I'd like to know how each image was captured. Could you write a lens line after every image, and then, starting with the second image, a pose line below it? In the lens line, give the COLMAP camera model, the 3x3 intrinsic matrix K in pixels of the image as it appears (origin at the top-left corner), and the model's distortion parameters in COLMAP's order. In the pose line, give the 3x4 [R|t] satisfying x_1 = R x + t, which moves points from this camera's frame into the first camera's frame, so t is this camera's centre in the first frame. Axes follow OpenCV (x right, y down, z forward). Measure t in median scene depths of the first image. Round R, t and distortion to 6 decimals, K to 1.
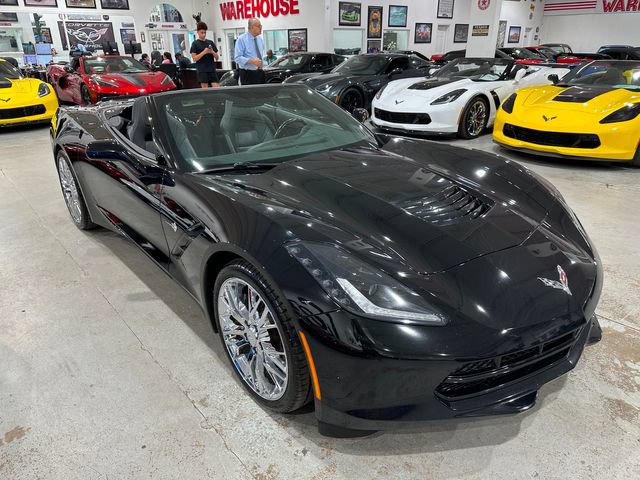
lens RADIAL K [[449.3, 0, 318.1], [0, 449.3, 238.2], [0, 0, 1]] dist [0.017719, -0.030955]
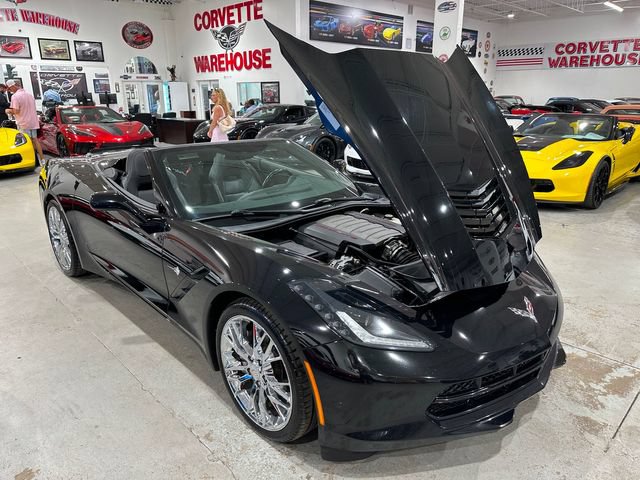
lens RADIAL K [[450.2, 0, 320.9], [0, 450.2, 234.5], [0, 0, 1]] dist [0.010648, -0.022039]
pose [[0.997354, -0.016504, 0.070795, -0.043110], [0.023760, 0.994407, -0.102911, 0.006266], [-0.068701, 0.104321, 0.992168, -0.082507]]
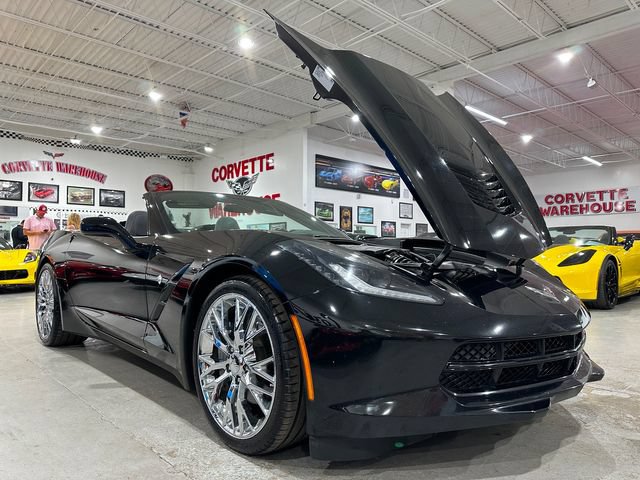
lens RADIAL K [[449.3, 0, 322.5], [0, 449.3, 237.7], [0, 0, 1]] dist [0.017719, -0.030955]
pose [[0.998097, 0.009129, 0.060991, -0.020275], [0.017841, 0.903950, -0.427266, 0.268270], [-0.059033, 0.427541, 0.902066, 0.039049]]
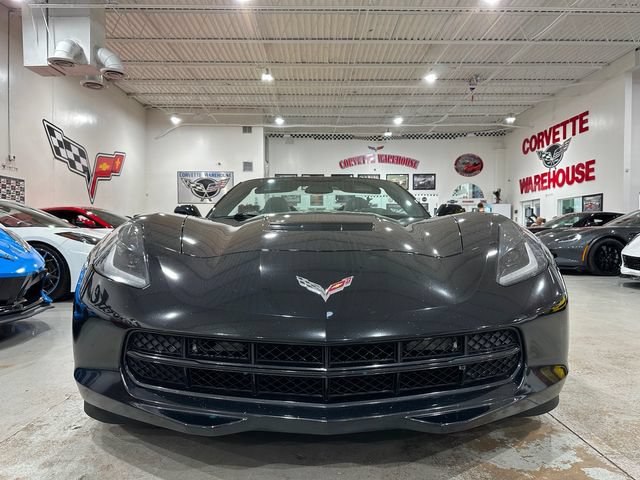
lens RADIAL K [[450.2, 0, 325.7], [0, 450.2, 241.5], [0, 0, 1]] dist [0.010648, -0.022039]
pose [[0.776547, 0.014577, -0.629891, 0.658236], [-0.249398, 0.925189, -0.286054, 0.155657], [0.578598, 0.379227, 0.722088, 0.285368]]
